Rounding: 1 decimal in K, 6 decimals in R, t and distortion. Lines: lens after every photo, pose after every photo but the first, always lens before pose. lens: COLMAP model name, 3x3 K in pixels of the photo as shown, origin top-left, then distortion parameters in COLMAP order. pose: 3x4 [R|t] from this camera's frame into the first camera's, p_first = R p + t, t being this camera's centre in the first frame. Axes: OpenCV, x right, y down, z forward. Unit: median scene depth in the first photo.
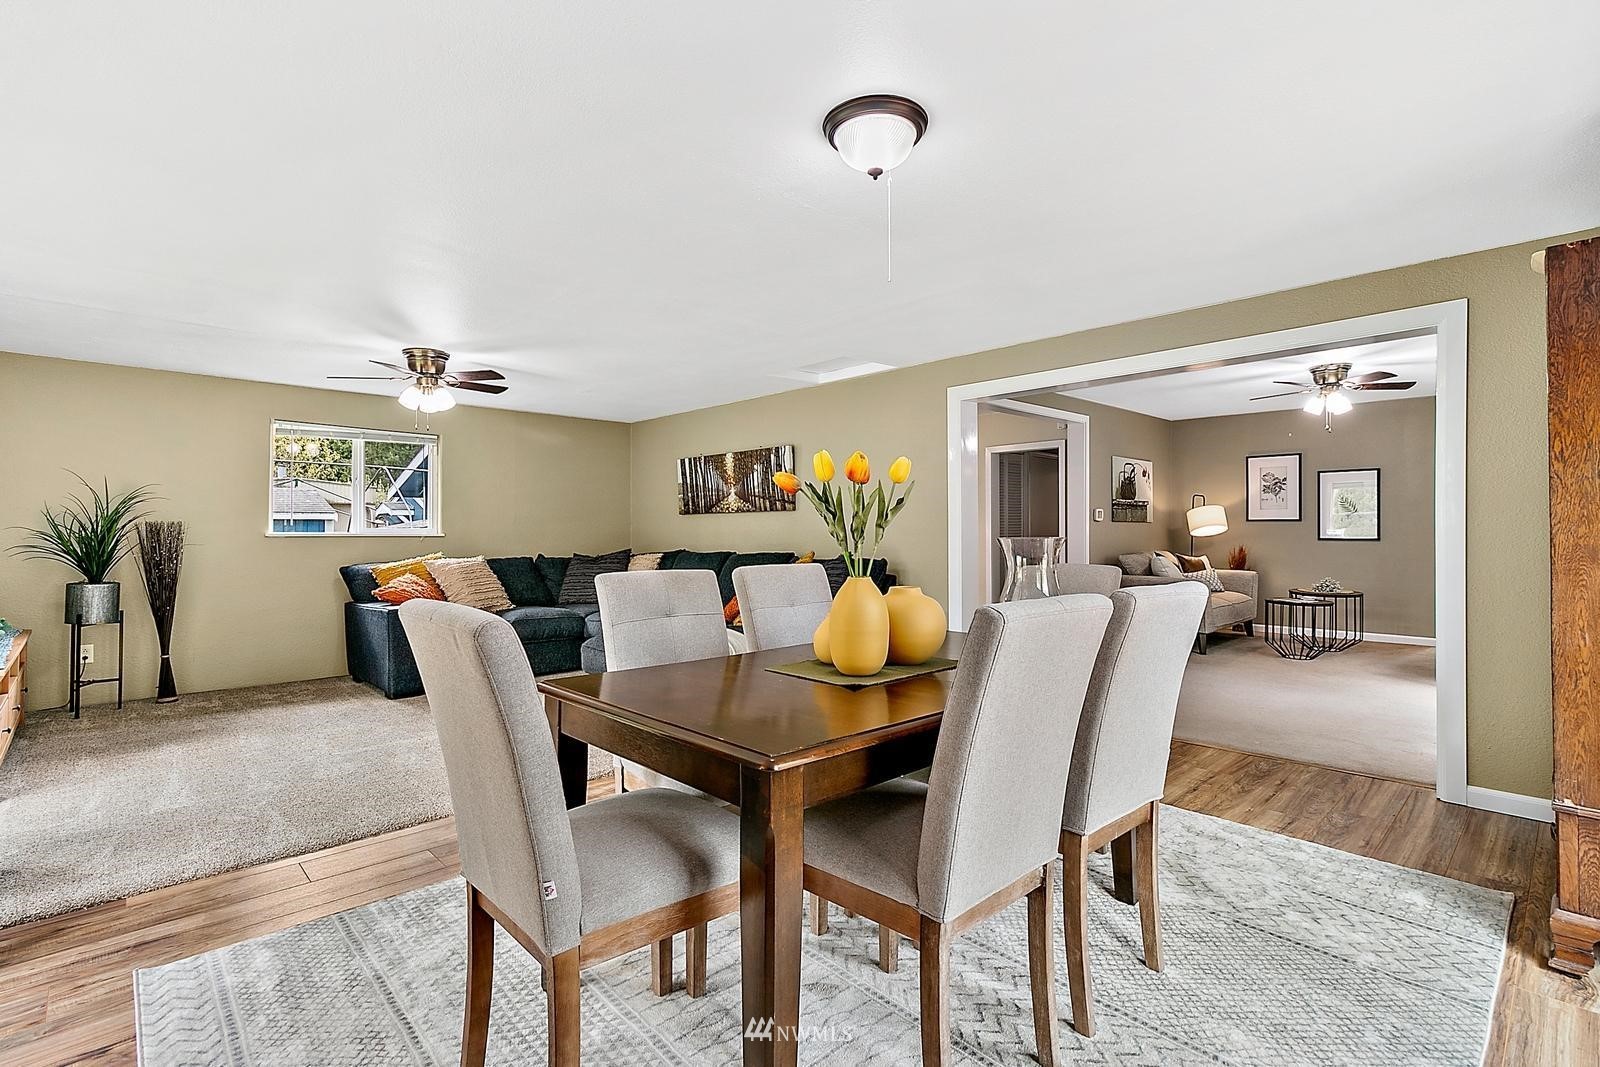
lens RADIAL K [[751.8, 0, 806.8], [0, 751.8, 528.5], [0, 0, 1]] dist [-0.005063, 0.003325]
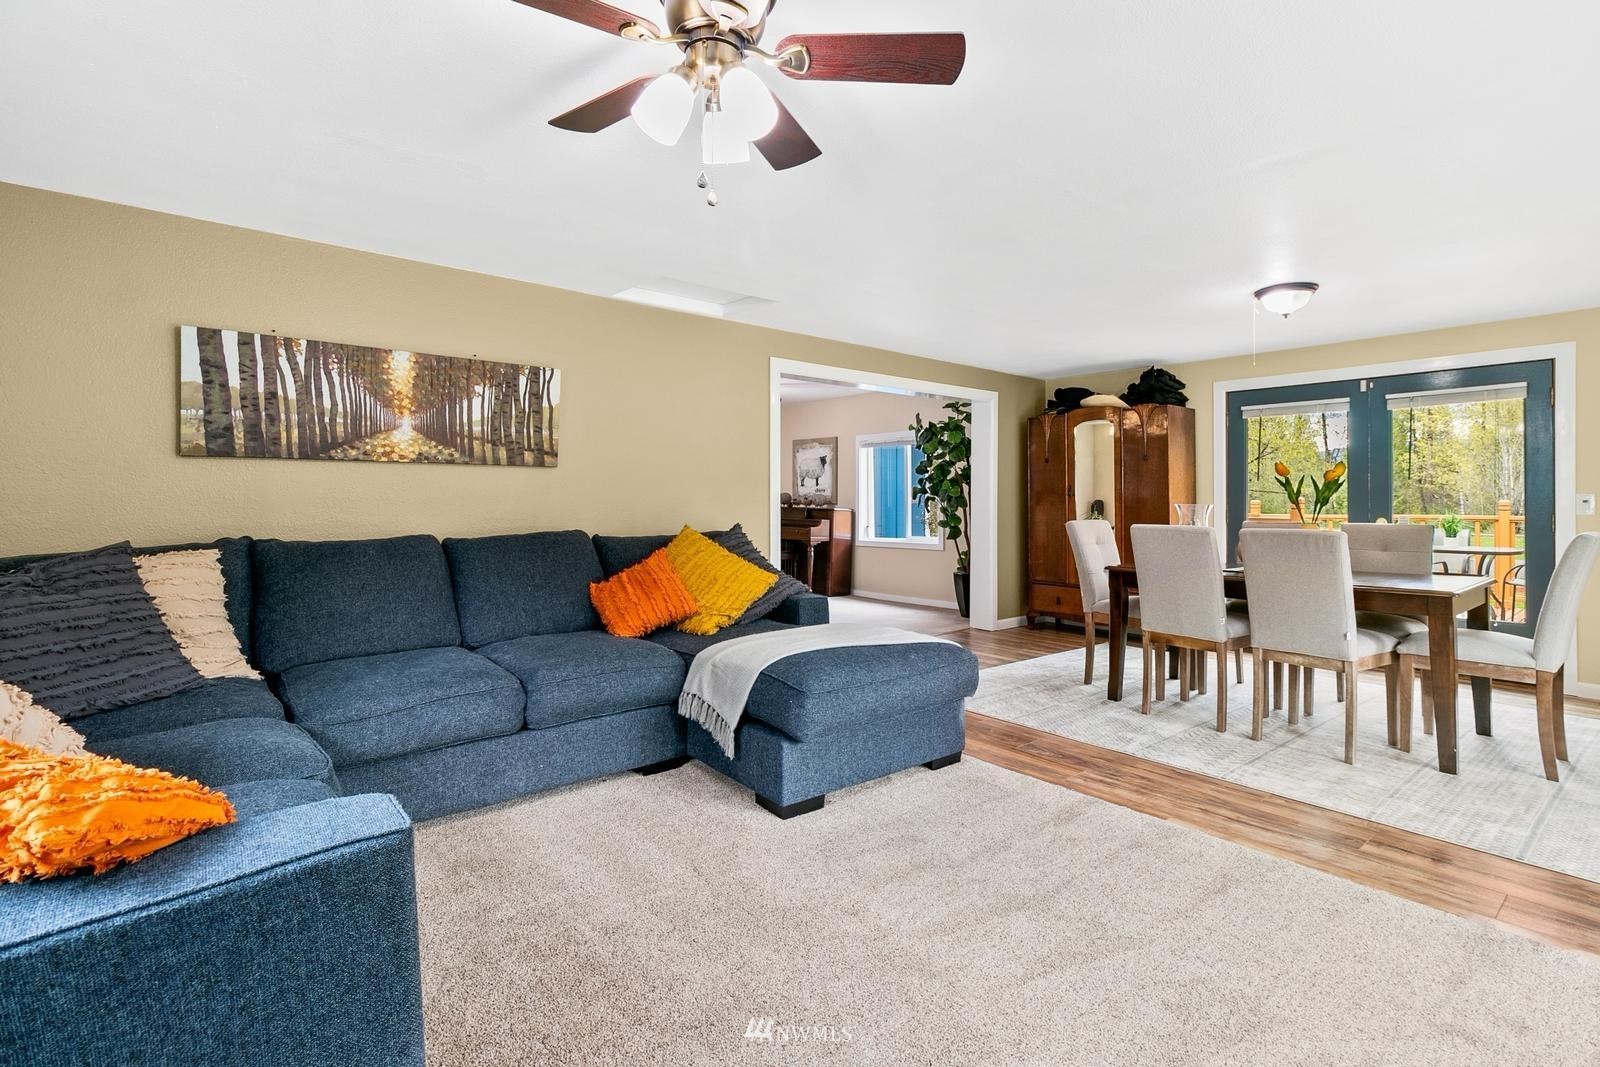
lens RADIAL K [[751.8, 0, 801.4], [0, 751.8, 494.8], [0, 0, 1]] dist [-0.005063, 0.003325]
pose [[0.071031, 0.012201, 0.997399, -0.646507], [-0.007186, 0.999906, -0.011720, 0.006610], [-0.997448, -0.006335, 0.071112, 0.712541]]
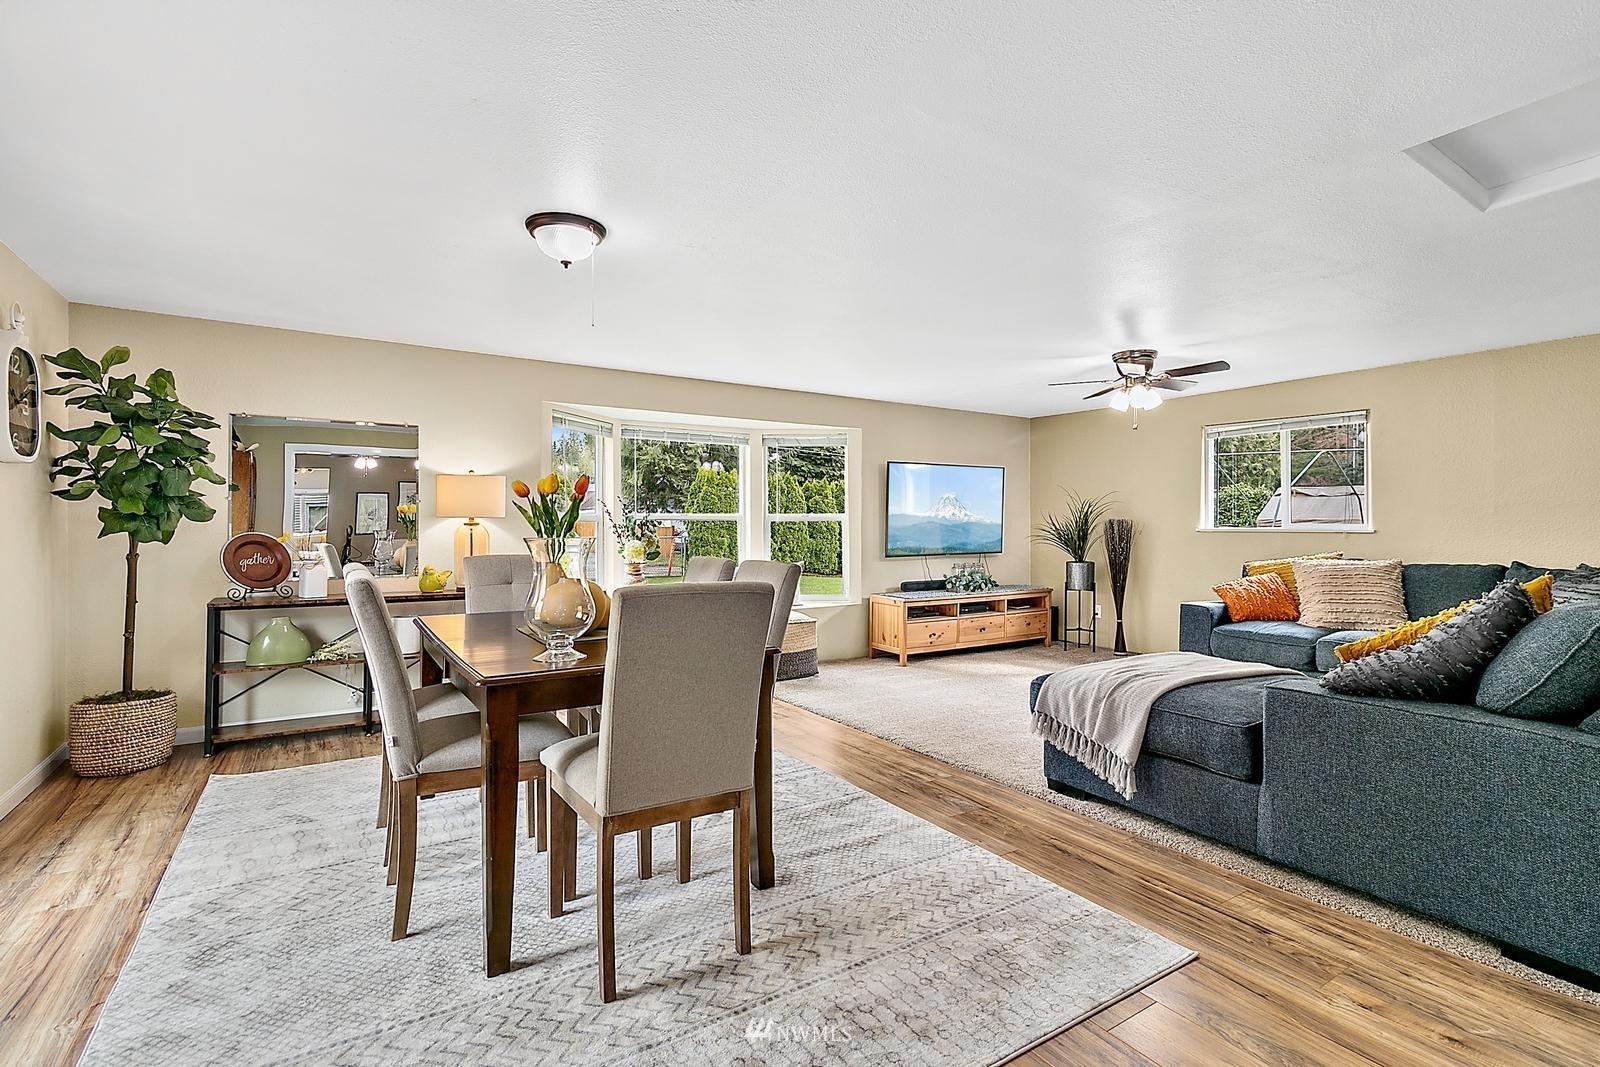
lens RADIAL K [[751.8, 0, 796.1], [0, 751.8, 516.4], [0, 0, 1]] dist [-0.005063, 0.003325]
pose [[-0.194899, -0.009963, -0.980773, 0.453078], [0.003913, 0.999933, -0.010936, -0.001210], [0.980815, -0.005969, -0.194847, 0.566453]]
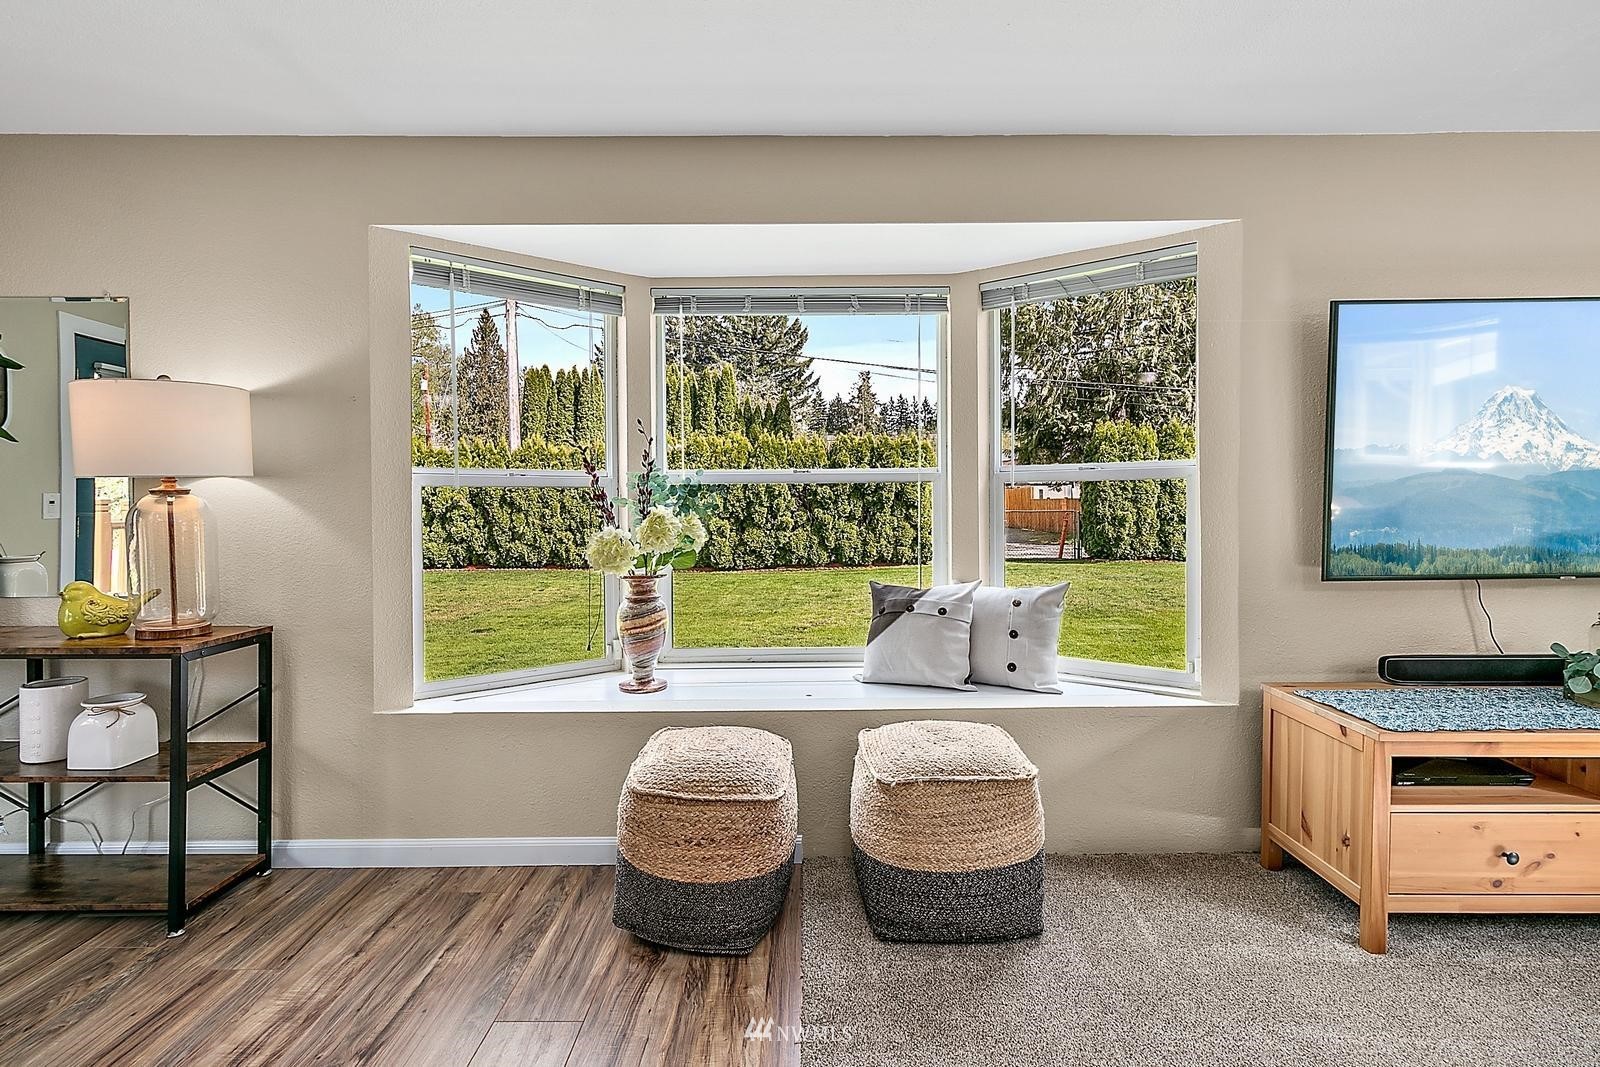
lens RADIAL K [[751.8, 0, 805.9], [0, 751.8, 514.8], [0, 0, 1]] dist [-0.005063, 0.003325]
pose [[-0.700716, 0.022255, -0.713093, -0.177599], [0.012046, 0.999740, 0.019364, 0.003265], [0.713338, 0.004979, -0.700802, 0.559685]]
